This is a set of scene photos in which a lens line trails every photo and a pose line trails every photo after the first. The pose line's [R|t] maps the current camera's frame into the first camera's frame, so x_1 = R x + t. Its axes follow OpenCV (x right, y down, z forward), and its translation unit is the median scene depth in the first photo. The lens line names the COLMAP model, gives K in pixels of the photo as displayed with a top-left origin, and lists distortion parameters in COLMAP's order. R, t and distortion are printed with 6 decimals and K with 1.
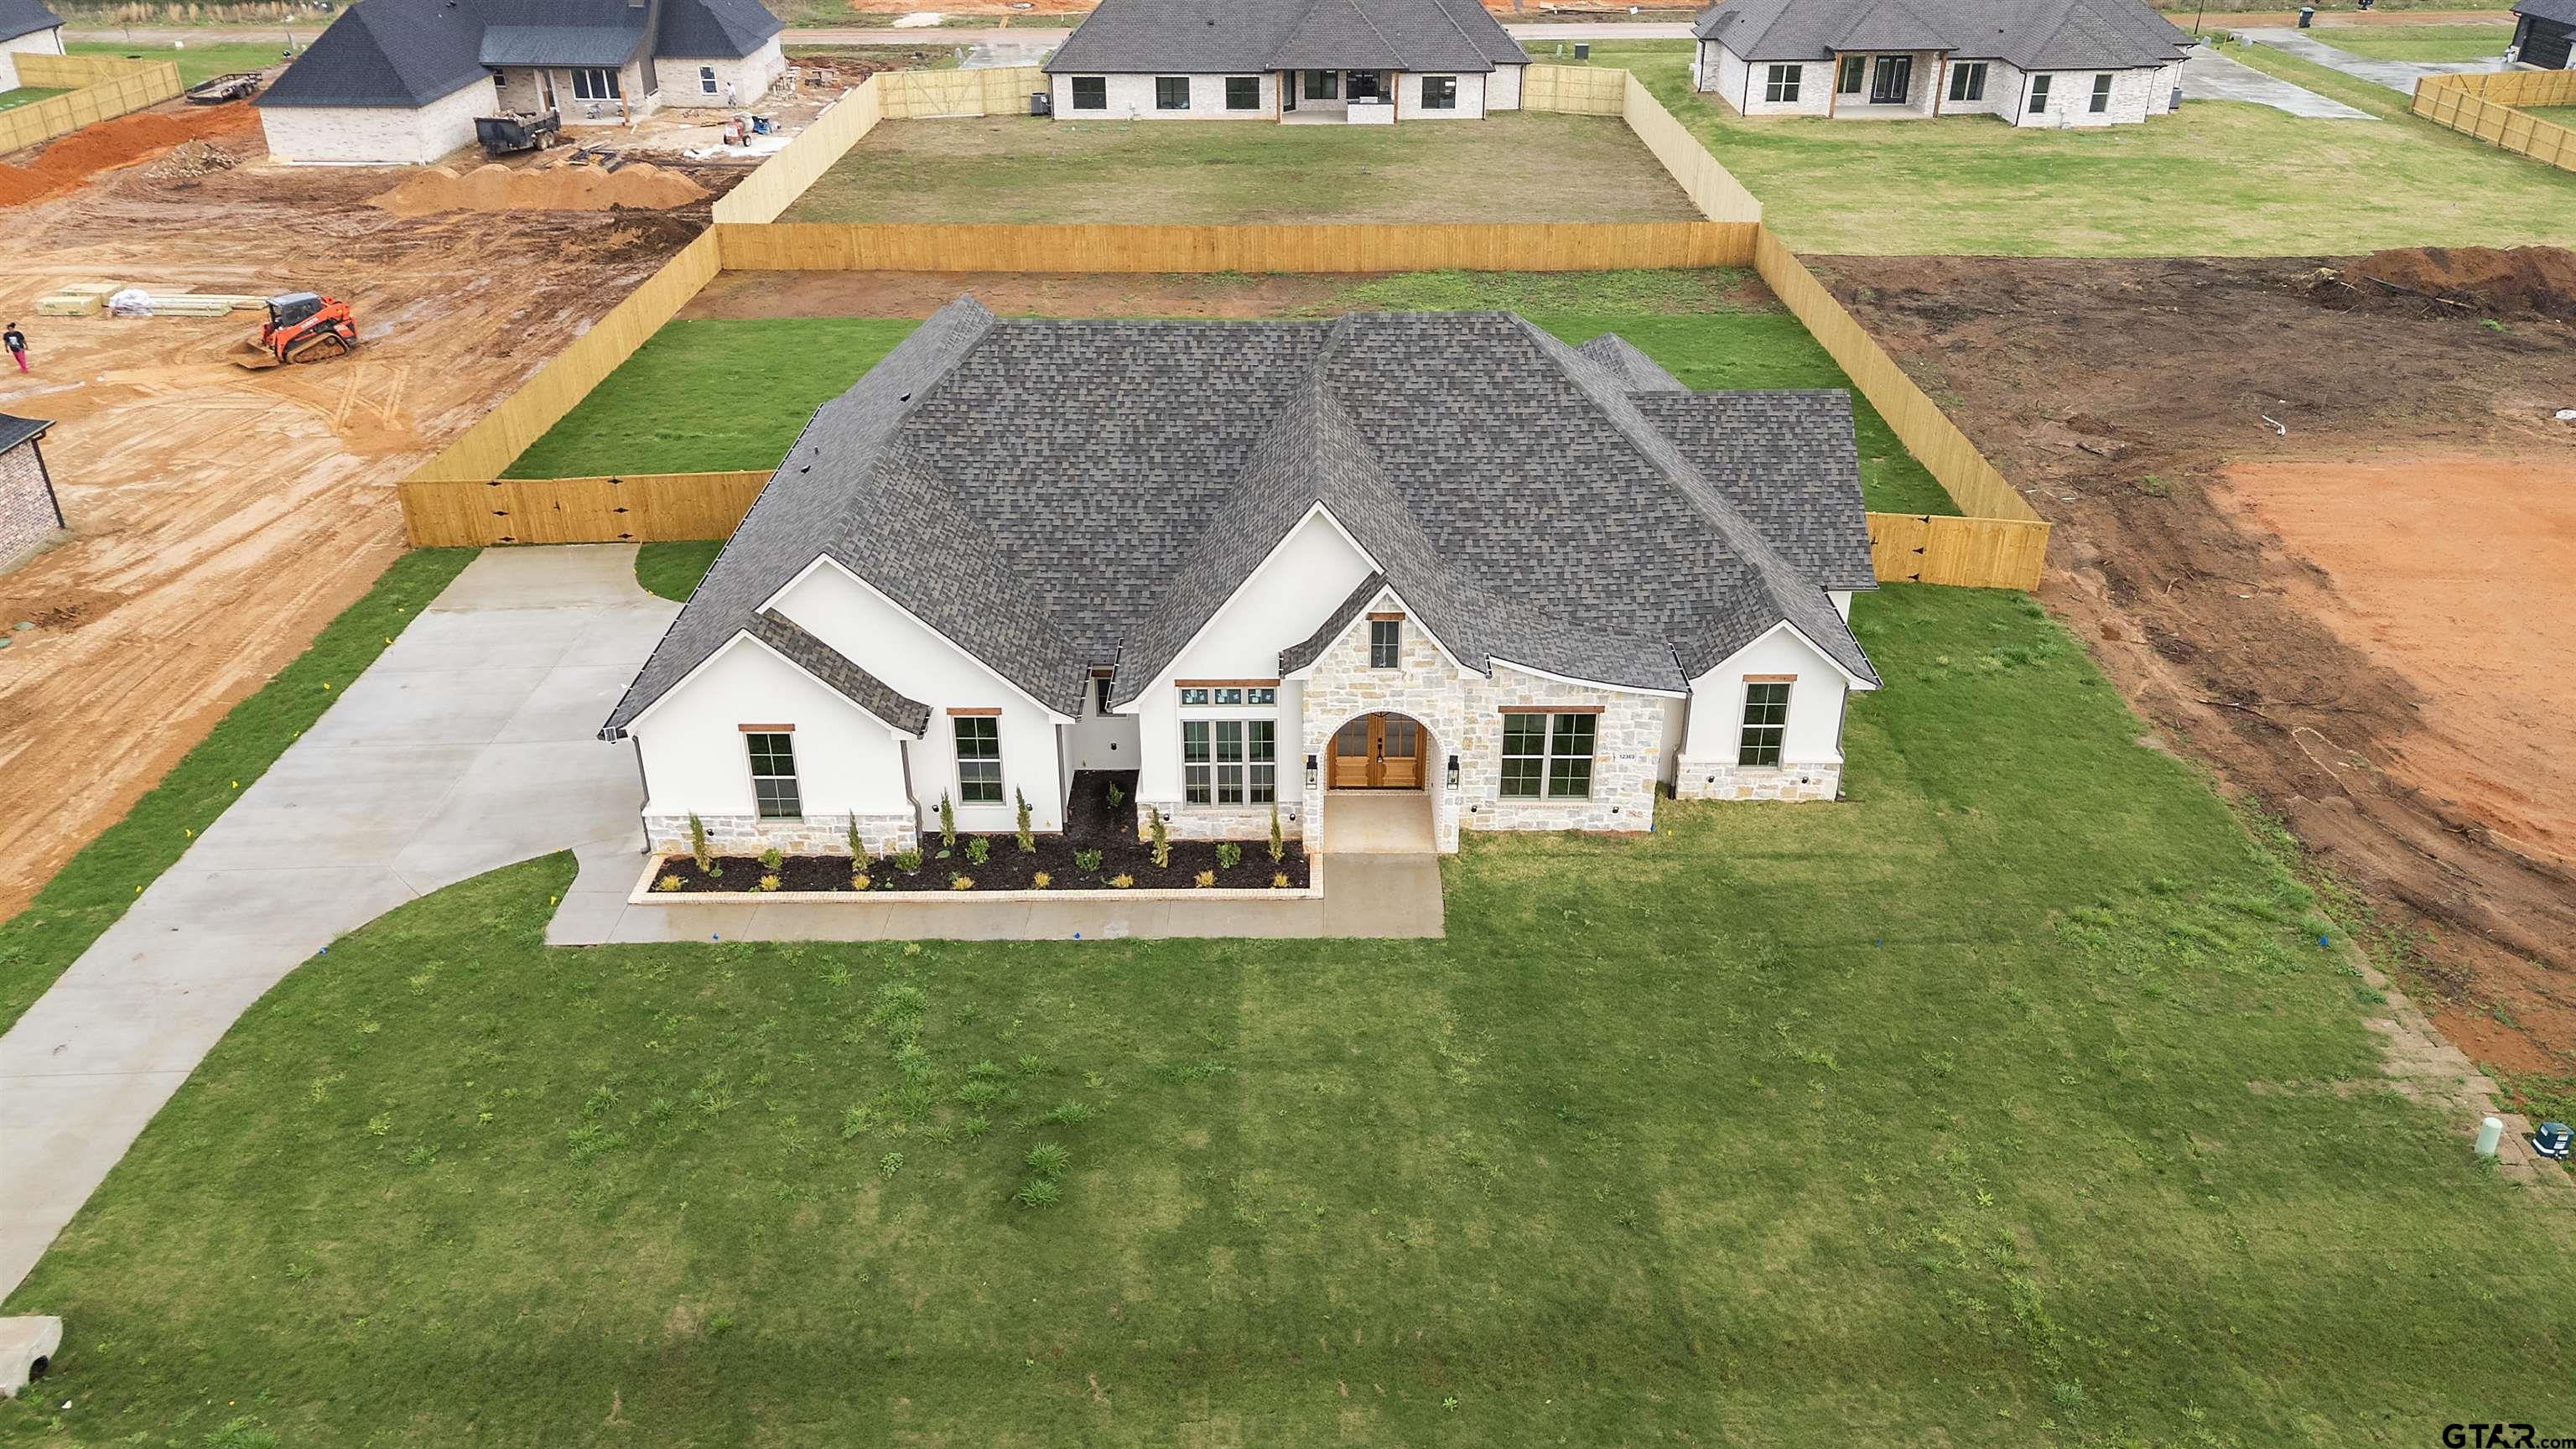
lens RADIAL K [[1882.4, 0, 1288.0], [0, 1882.4, 724.5], [0, 0, 1]] dist [0.079210, -0.079018]
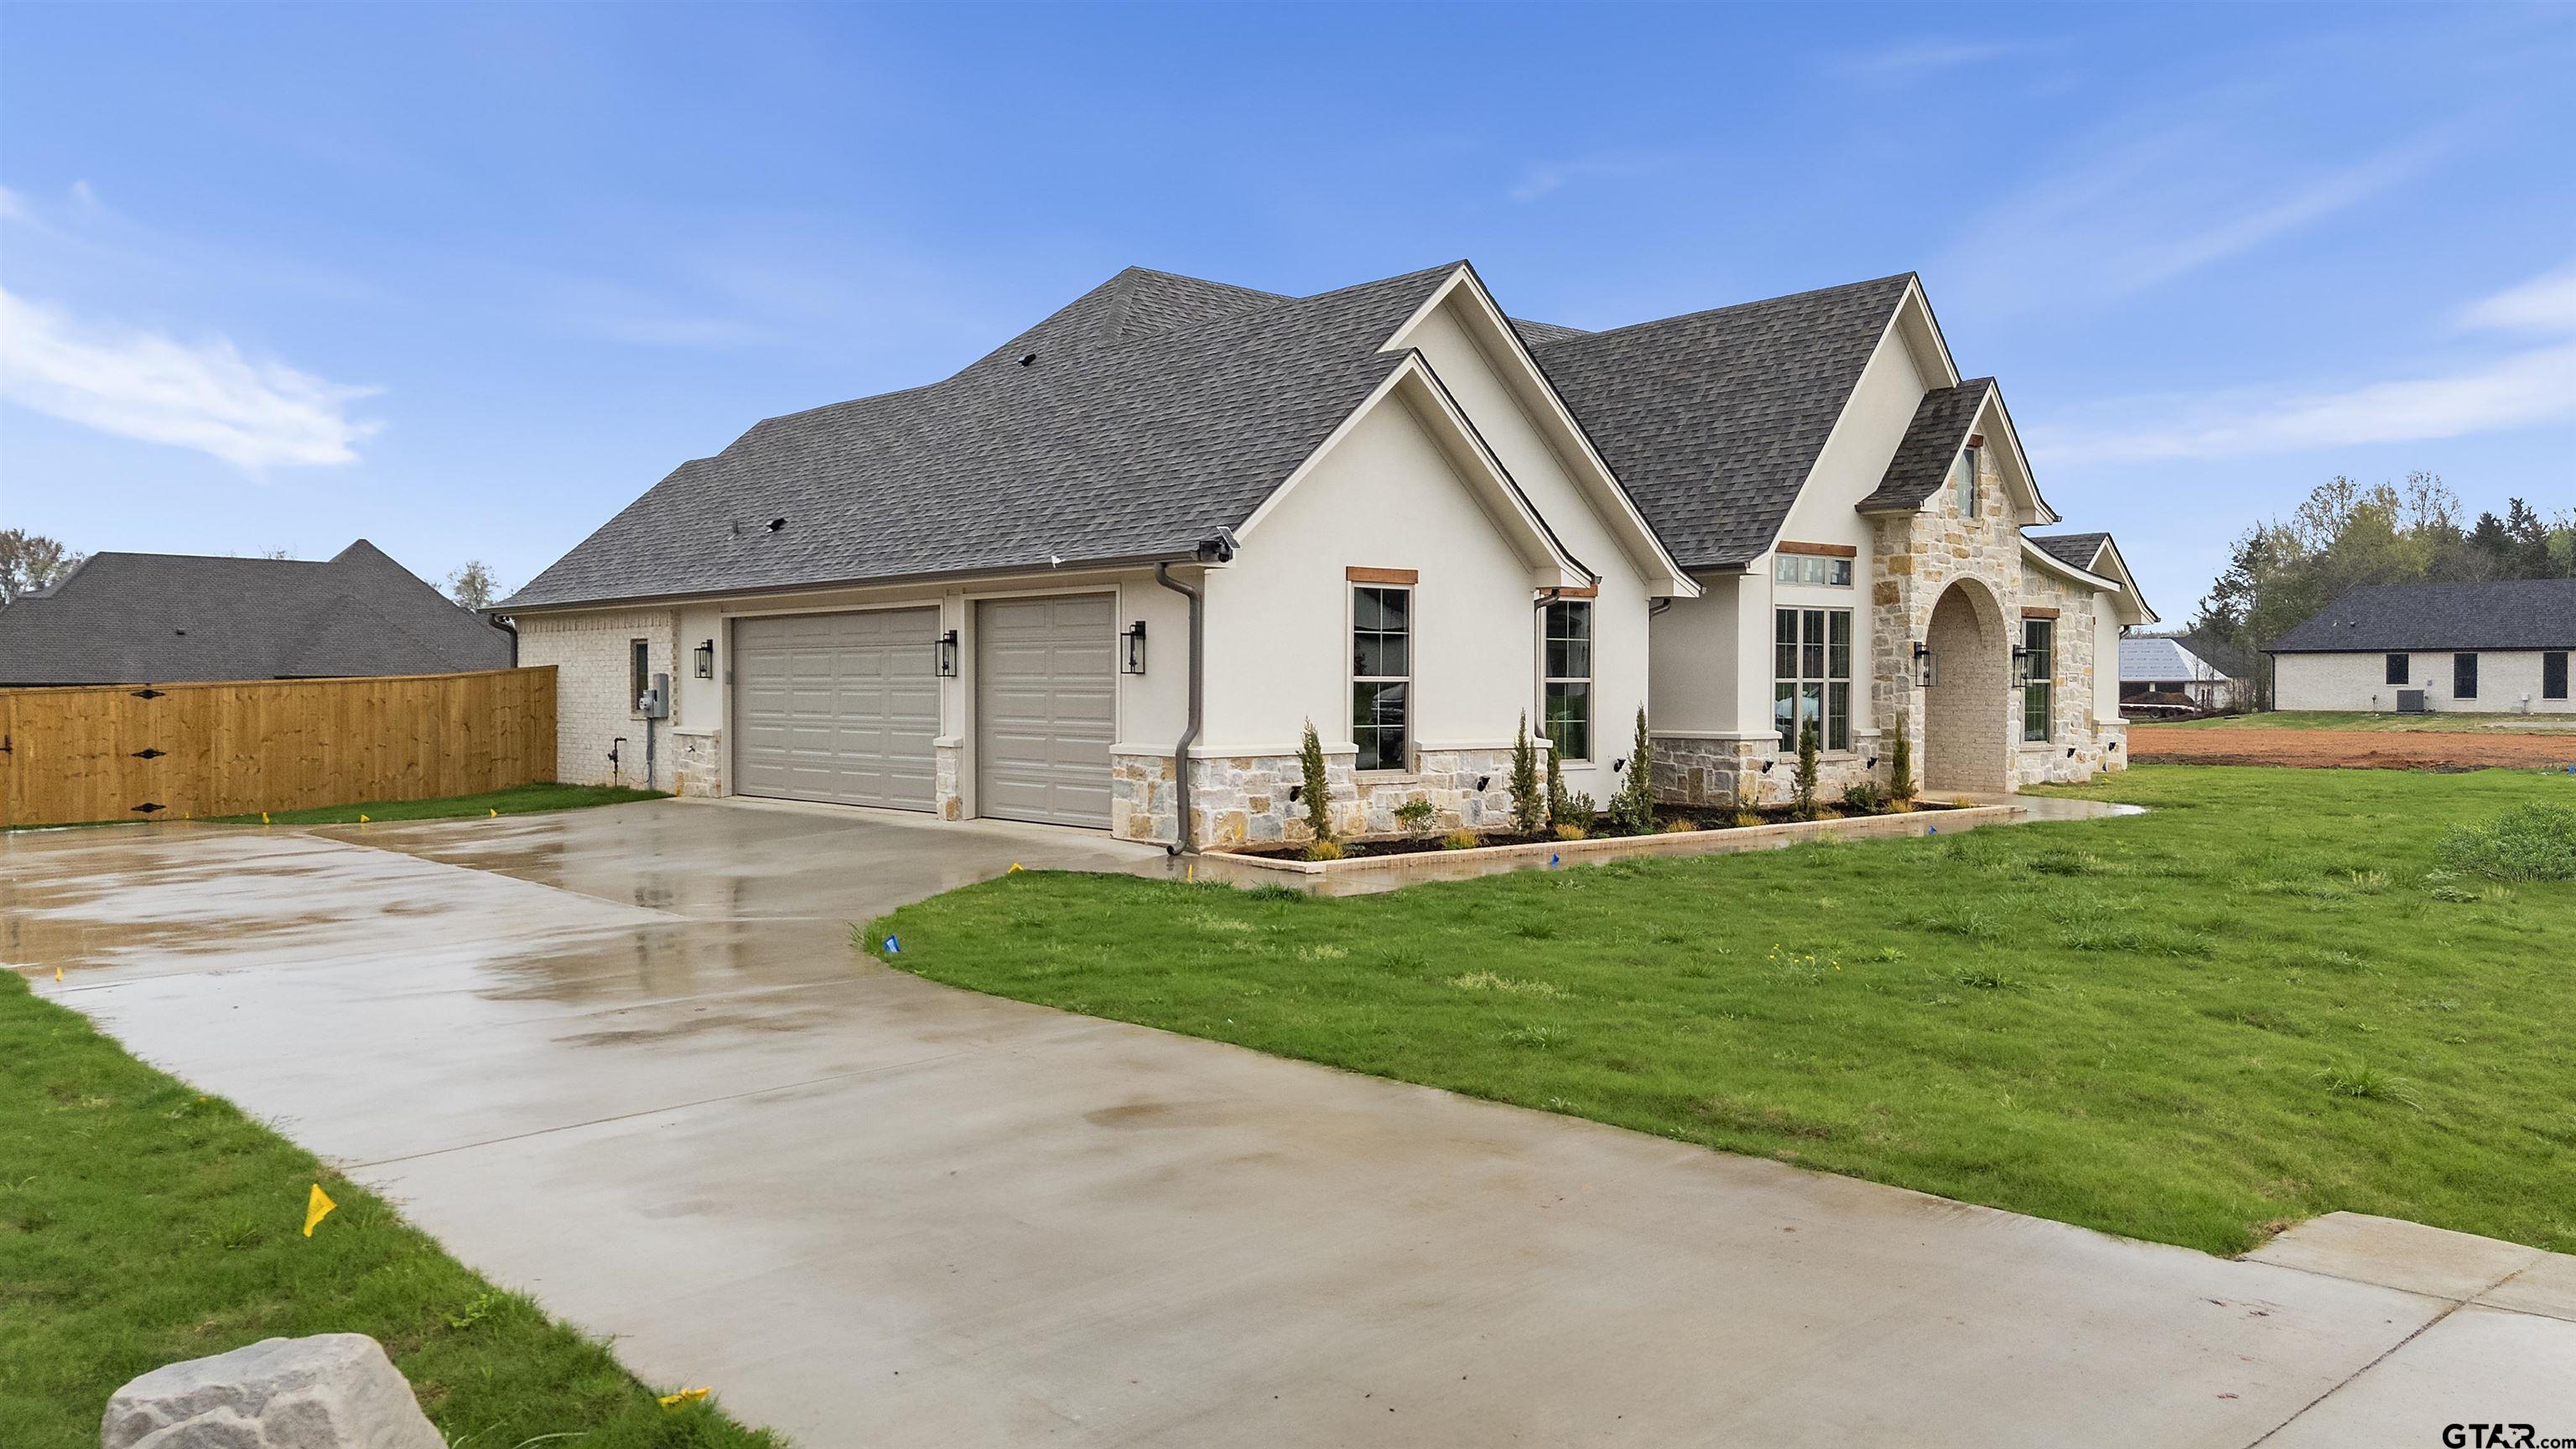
lens RADIAL K [[1882.4, 0, 1288.0], [0, 1882.4, 724.5], [0, 0, 1]] dist [0.079210, -0.079018]
pose [[0.747927, -0.009628, 0.663712, -0.631141], [0.314852, 0.885399, -0.341959, 0.210341], [-0.584358, 0.464732, 0.665245, 0.638582]]
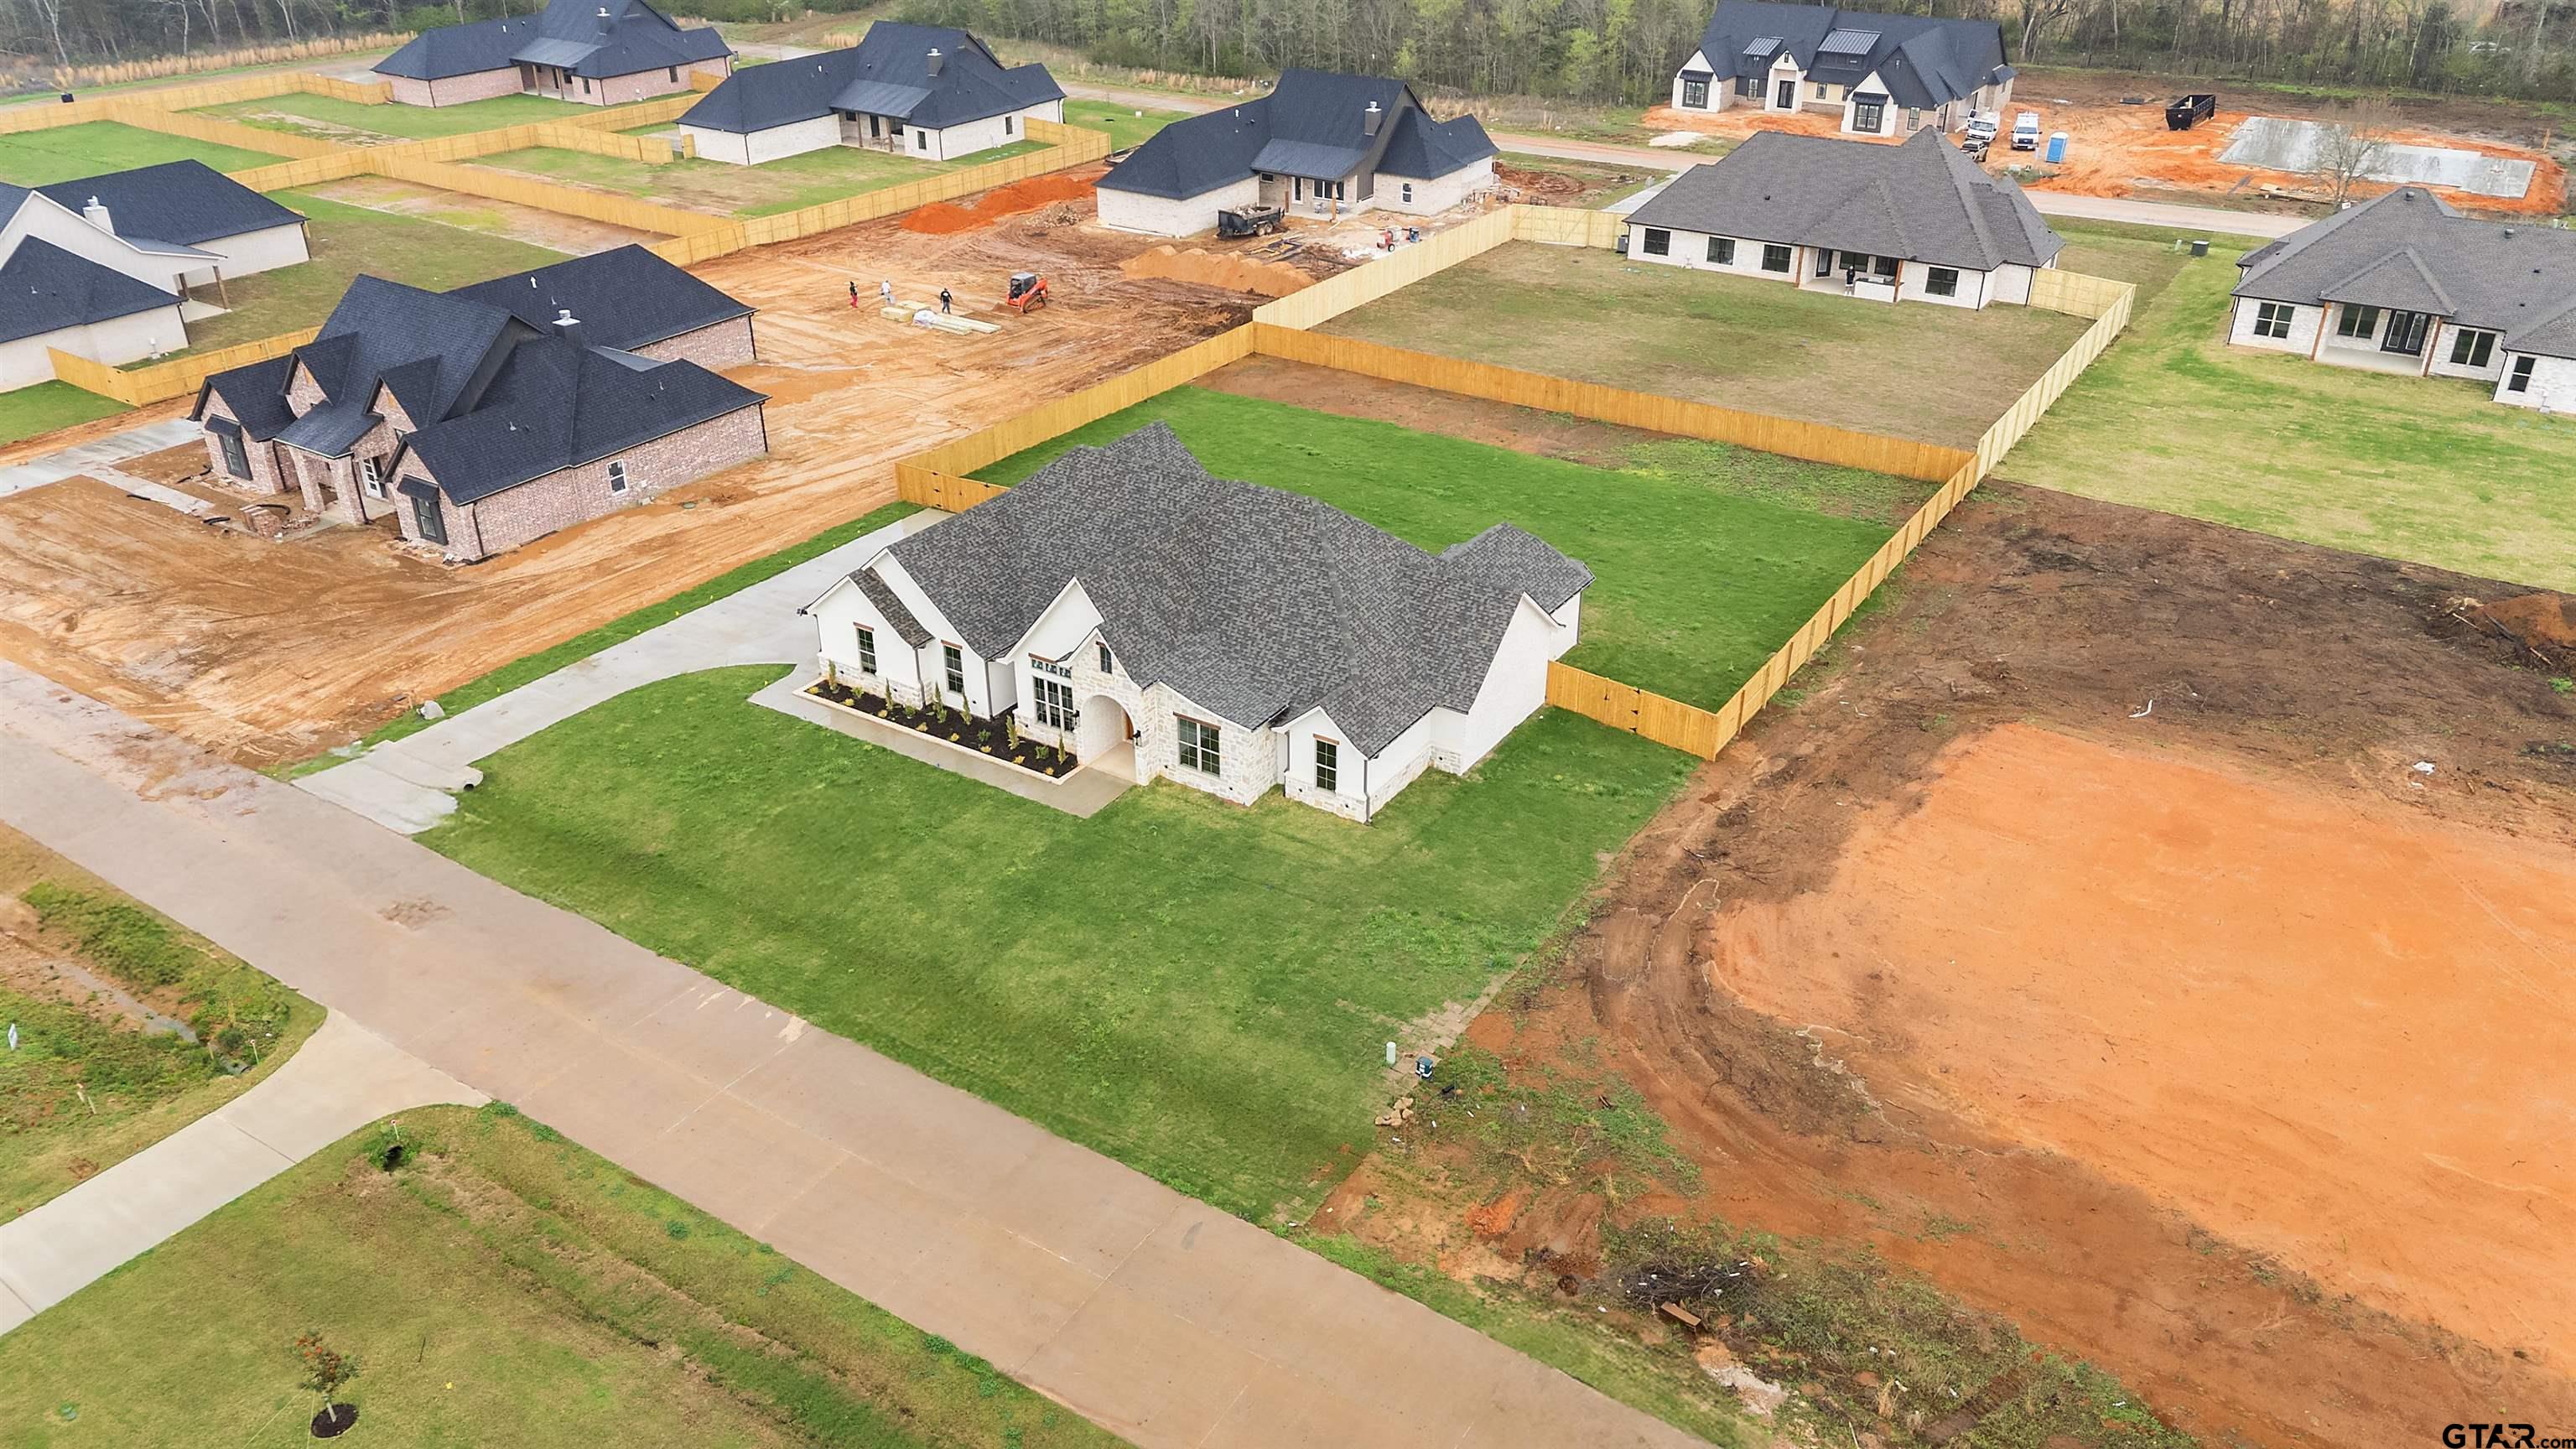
lens RADIAL K [[1838.5, 0, 1276.1], [0, 1838.5, 727.0], [0, 0, 1]] dist [0.074207, -0.070034]
pose [[0.841647, 0.261129, -0.472696, 0.997082], [-0.258479, 0.963334, 0.071941, -0.142875], [0.474150, 0.061633, 0.878284, -0.481859]]
